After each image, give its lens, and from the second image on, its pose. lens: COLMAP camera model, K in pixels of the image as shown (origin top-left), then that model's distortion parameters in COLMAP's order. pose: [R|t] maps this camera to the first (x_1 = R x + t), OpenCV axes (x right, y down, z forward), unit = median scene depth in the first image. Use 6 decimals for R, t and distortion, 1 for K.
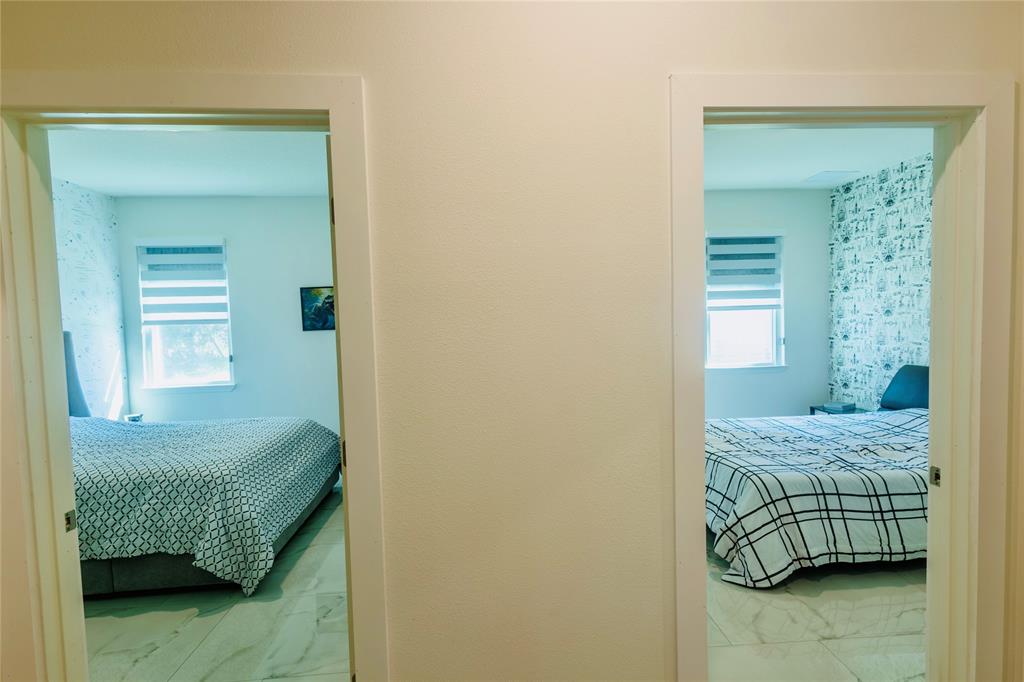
lens RADIAL K [[462.8, 0, 511.5], [0, 462.8, 340.9], [0, 0, 1]] dist [0.007933, -0.003229]
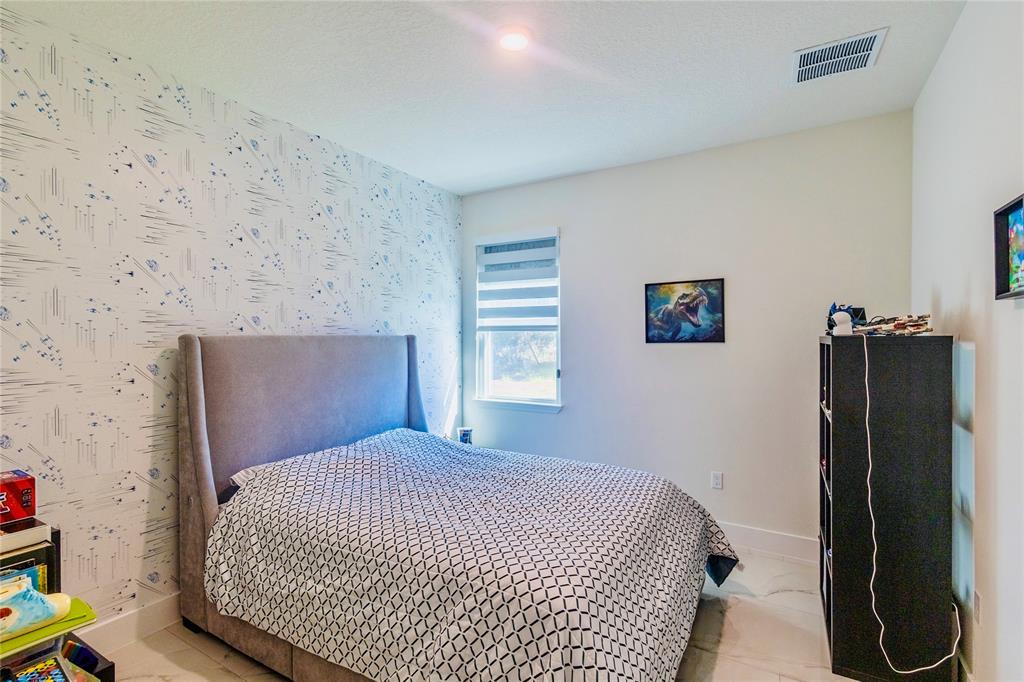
lens RADIAL K [[462.8, 0, 512.7], [0, 462.8, 340.7], [0, 0, 1]] dist [0.007933, -0.003229]
pose [[0.820028, 0.031459, -0.571458, -0.207056], [-0.047216, 0.998803, -0.012770, -0.005766], [0.570372, 0.037454, 0.820532, 0.281916]]
